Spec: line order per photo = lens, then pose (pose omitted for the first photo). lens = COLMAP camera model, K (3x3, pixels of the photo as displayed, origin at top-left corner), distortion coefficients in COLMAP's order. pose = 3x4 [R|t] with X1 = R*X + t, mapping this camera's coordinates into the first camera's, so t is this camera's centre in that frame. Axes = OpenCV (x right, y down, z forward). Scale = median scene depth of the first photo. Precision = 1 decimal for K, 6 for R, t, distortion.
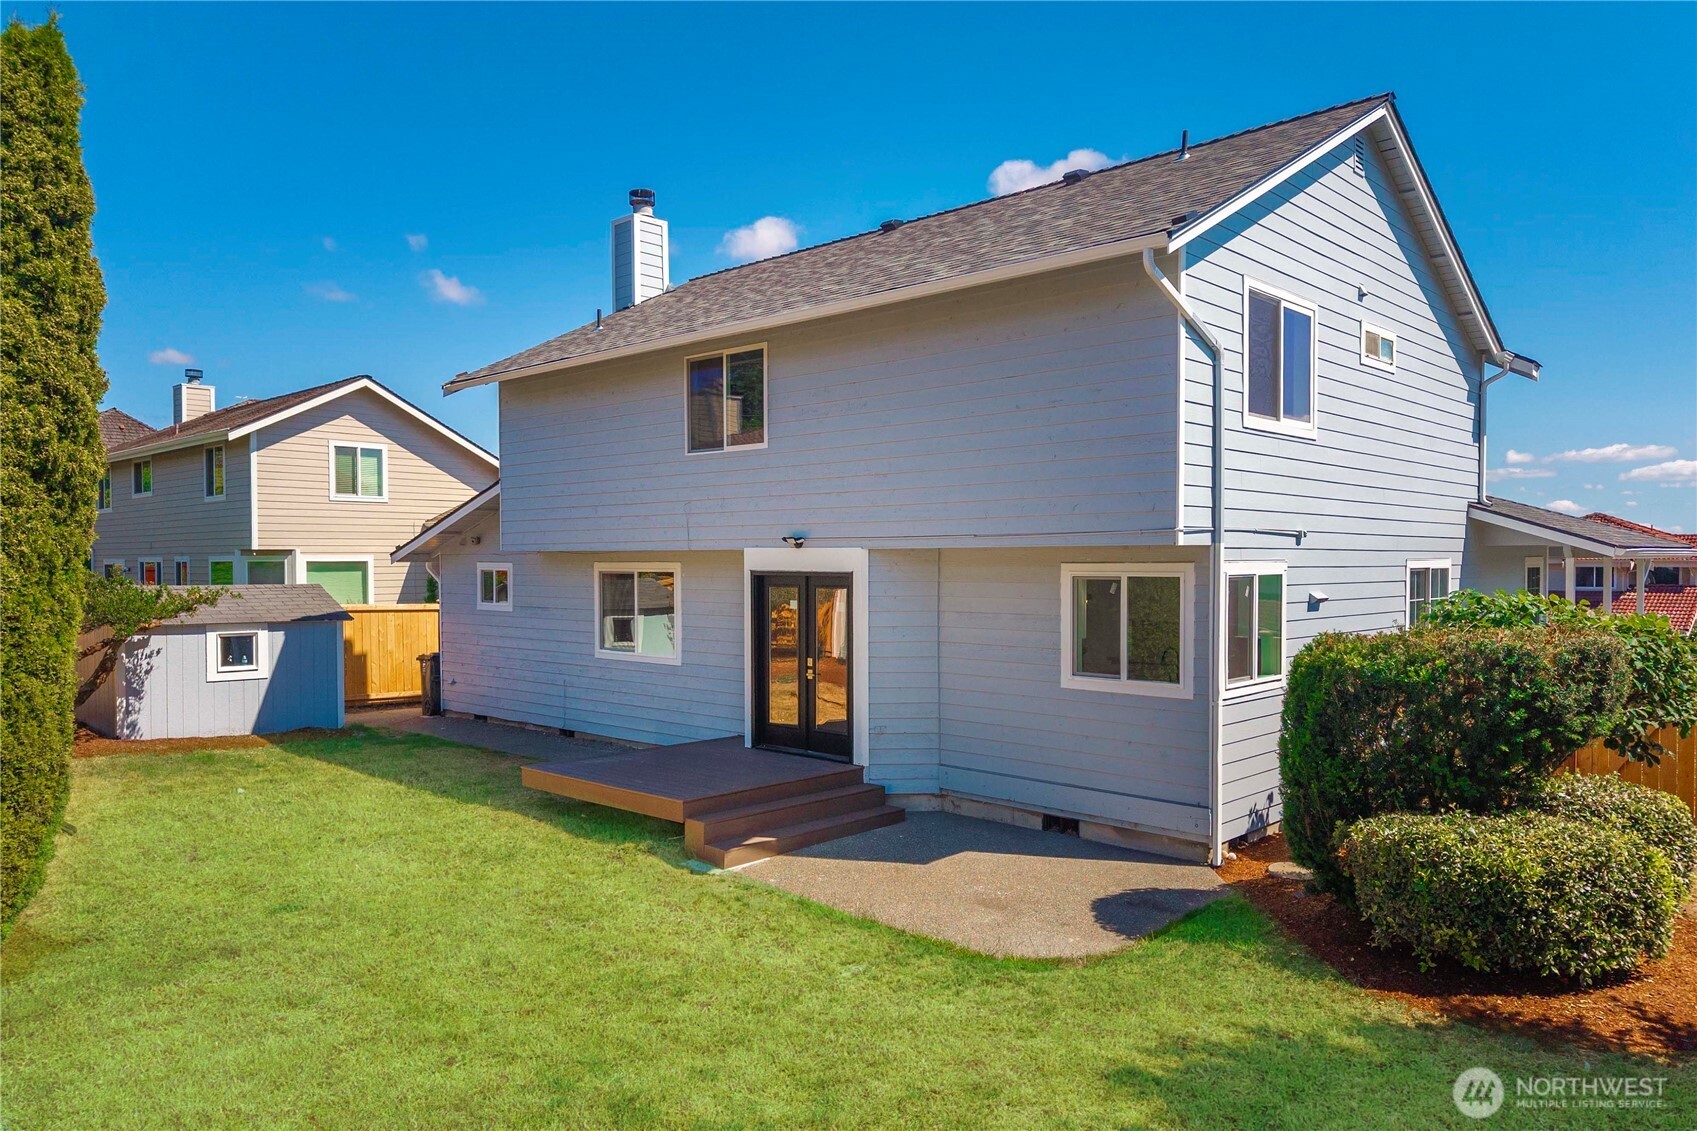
lens RADIAL K [[1174.6, 0, 849.9], [0, 1174.6, 576.9], [0, 0, 1]] dist [0.028847, -0.019931]
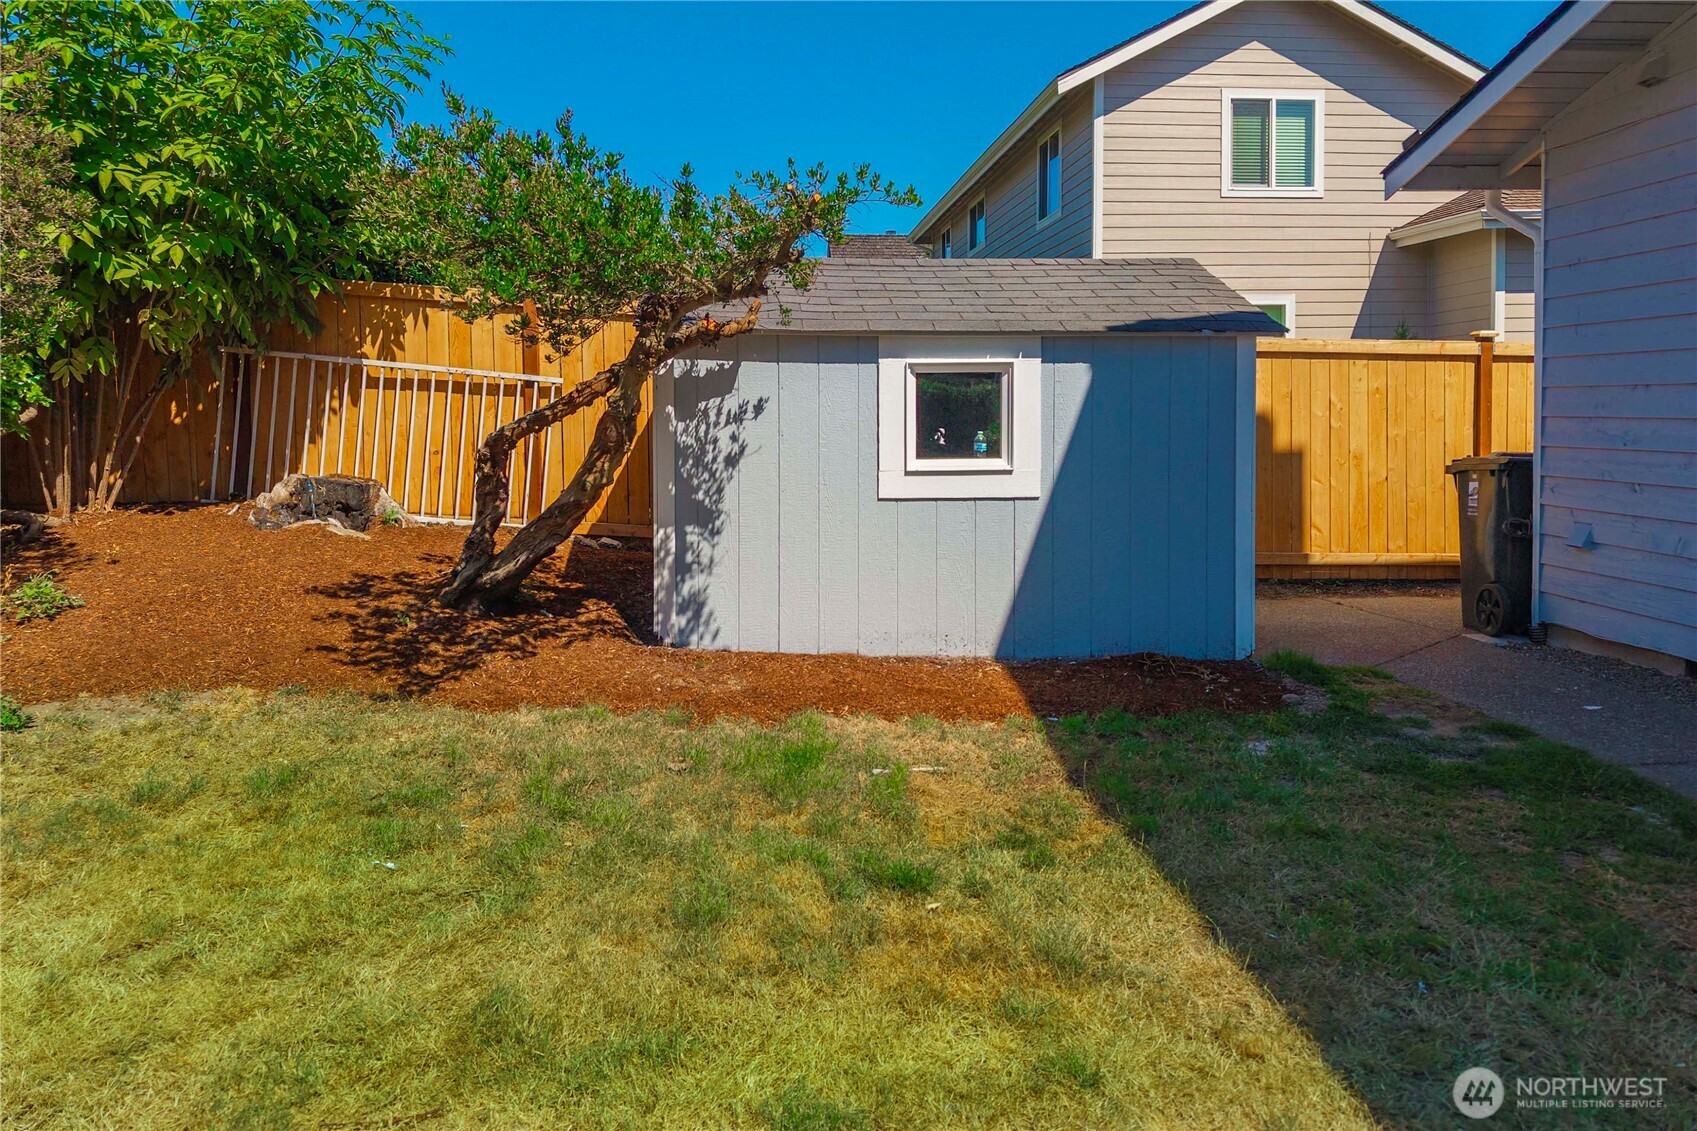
lens RADIAL K [[1174.6, 0, 860.3], [0, 1174.6, 458.9], [0, 0, 1]] dist [0.028847, -0.019931]
pose [[0.757420, 0.026567, -0.652388, -0.317655], [-0.004230, 0.999351, 0.035785, 0.063819], [0.652915, -0.024345, 0.757040, 0.725405]]
